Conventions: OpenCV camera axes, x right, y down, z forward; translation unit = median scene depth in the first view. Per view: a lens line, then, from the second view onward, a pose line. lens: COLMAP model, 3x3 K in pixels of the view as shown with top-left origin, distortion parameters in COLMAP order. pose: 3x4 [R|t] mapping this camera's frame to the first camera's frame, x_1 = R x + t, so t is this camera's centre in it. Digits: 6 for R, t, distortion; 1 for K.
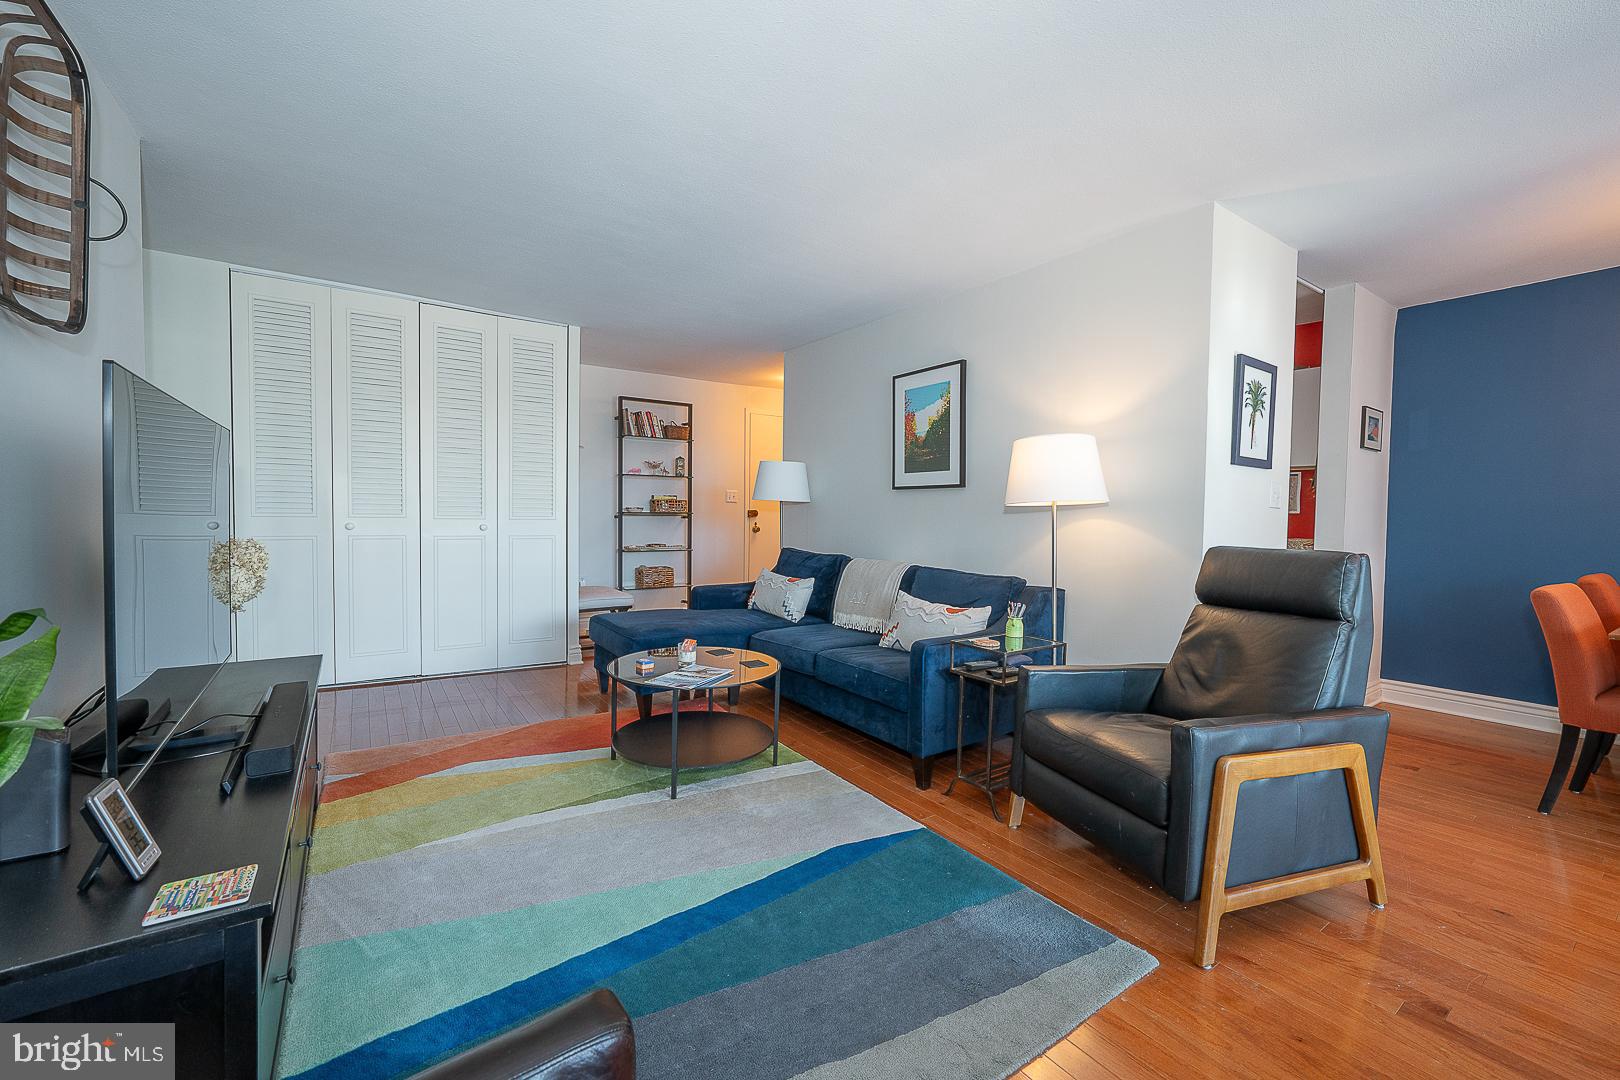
lens RADIAL K [[659.5, 0, 809.7], [0, 659.5, 533.7], [0, 0, 1]] dist [-0.004724, -0.000477]
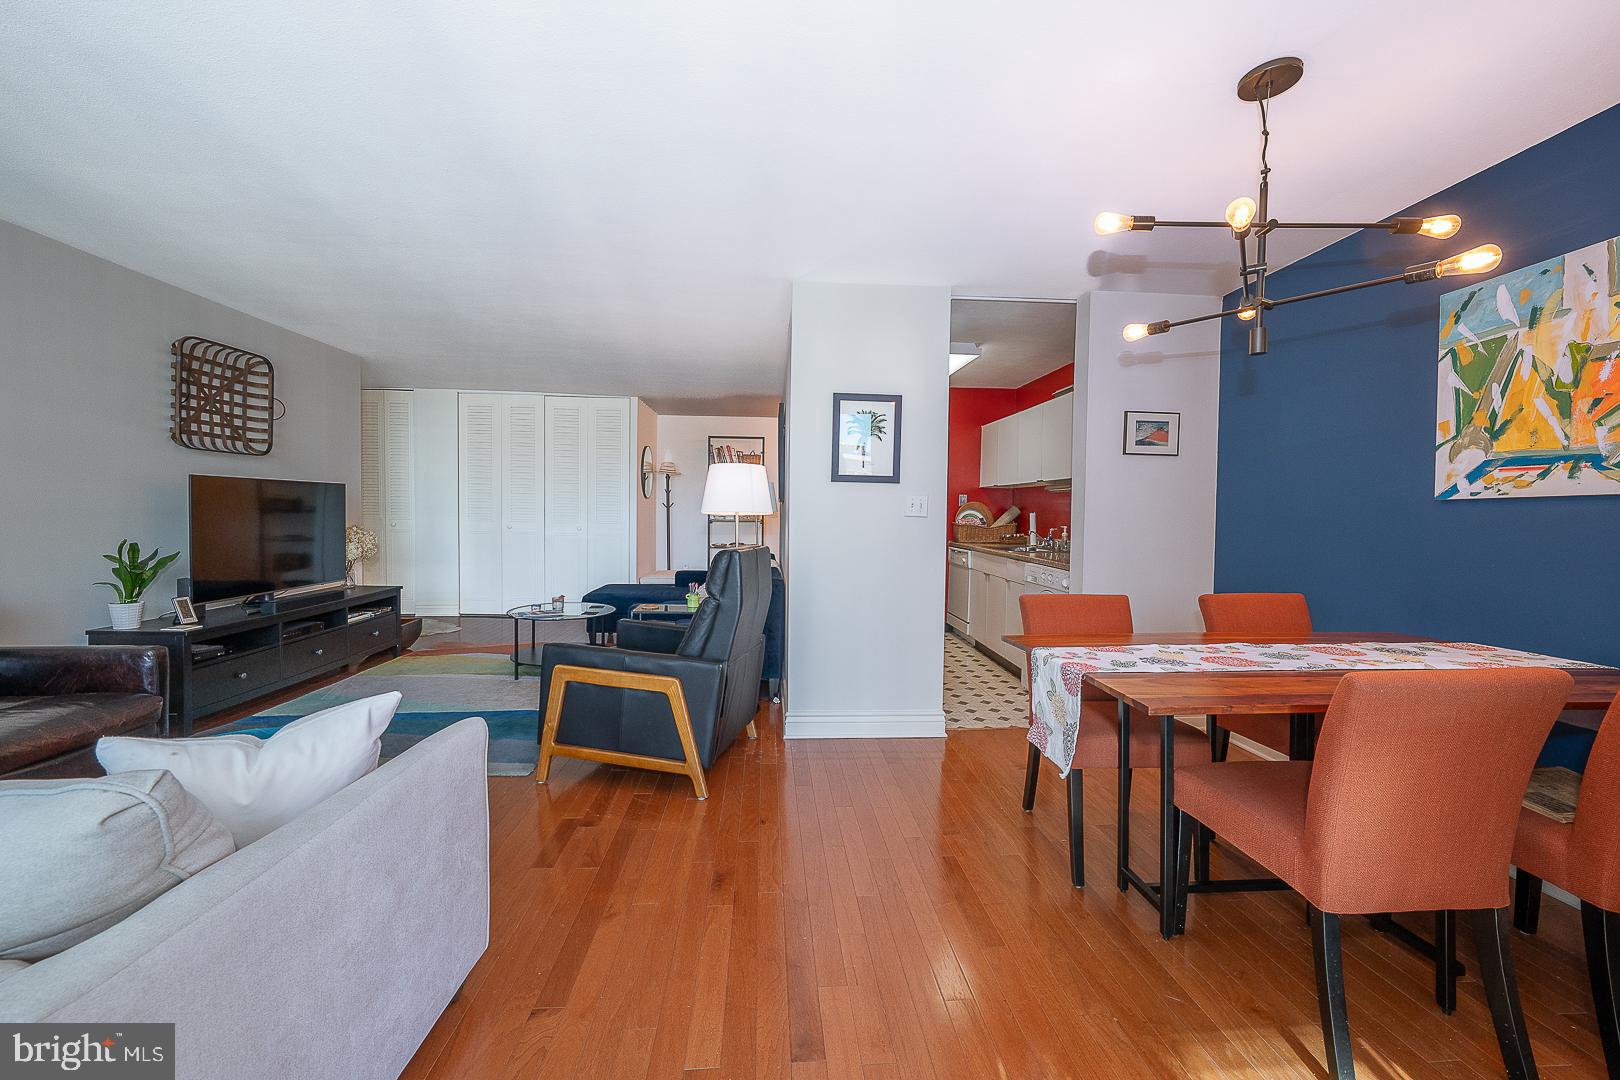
lens RADIAL K [[640.7, 0, 807.3], [0, 640.7, 533.0], [0, 0, 1]] dist [-0.001114, 0.000116]
pose [[0.848080, 0.013312, -0.529701, 0.909702], [-0.020333, 0.999766, -0.007427, 0.000735], [0.529478, 0.017069, 0.848152, -0.037825]]
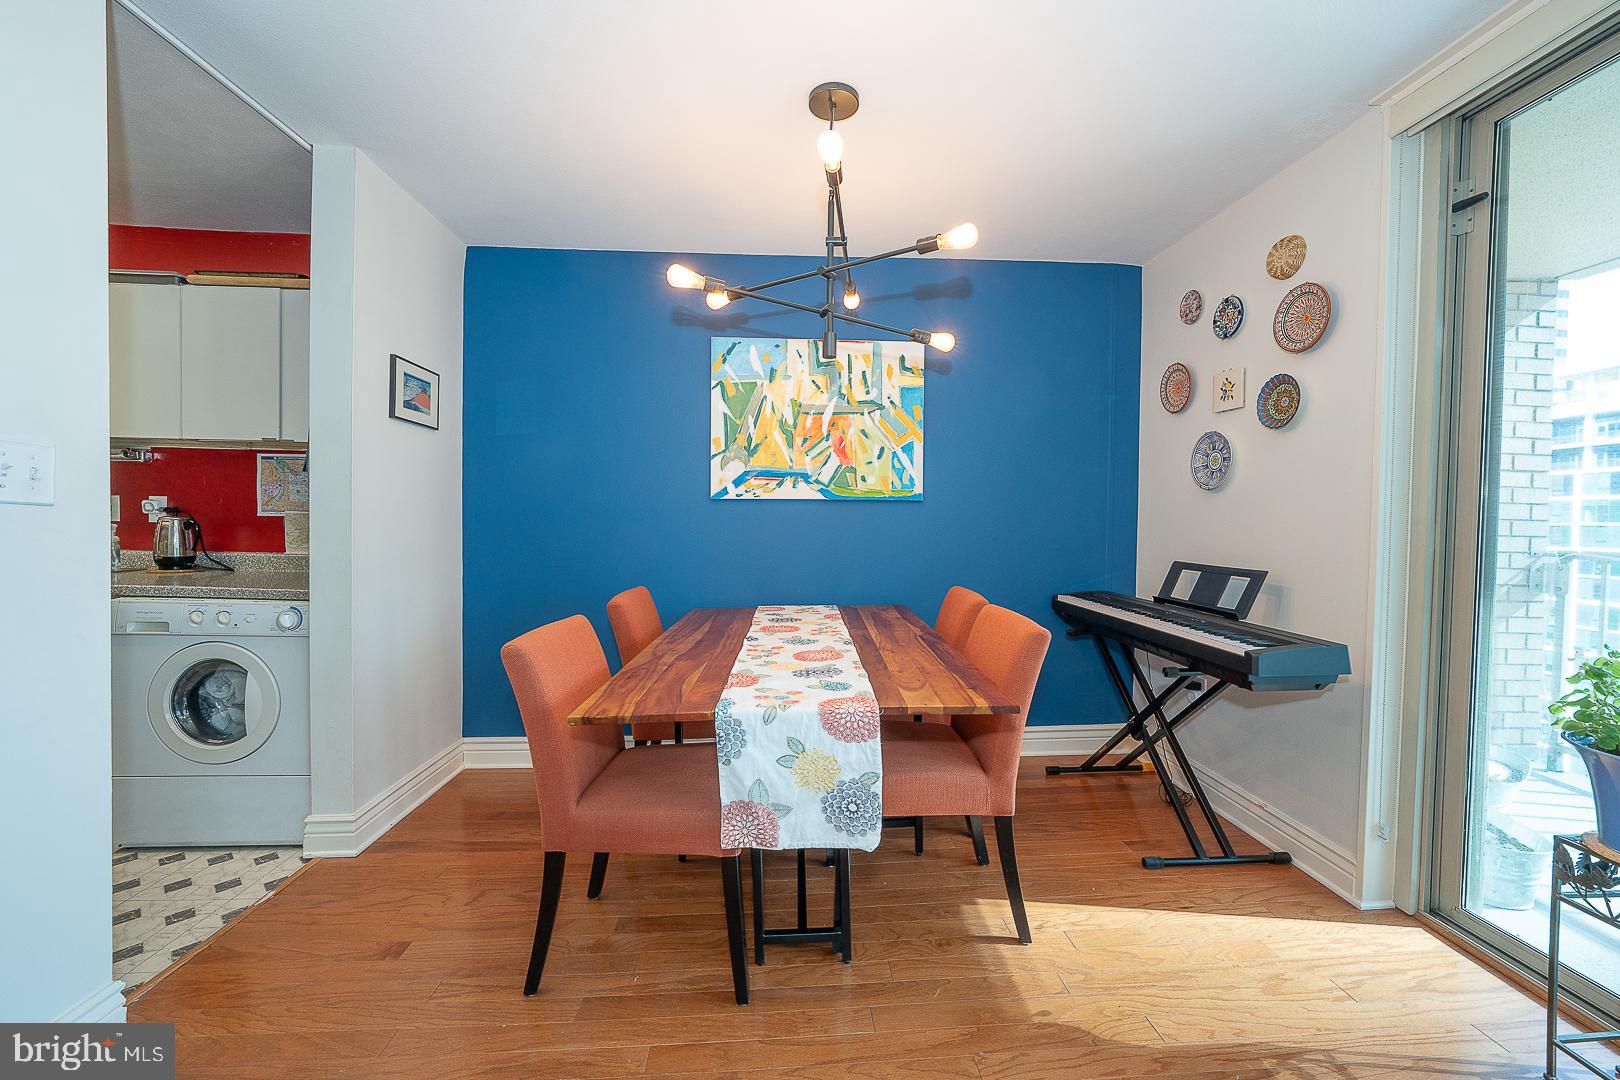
lens RADIAL K [[640.7, 0, 816.6], [0, 640.7, 527.7], [0, 0, 1]] dist [-0.001114, 0.000116]
pose [[0.527097, -0.011596, 0.849726, 0.498649], [0.022486, 0.999747, -0.000305, -0.009952], [-0.849508, 0.019268, 0.527224, 0.290127]]
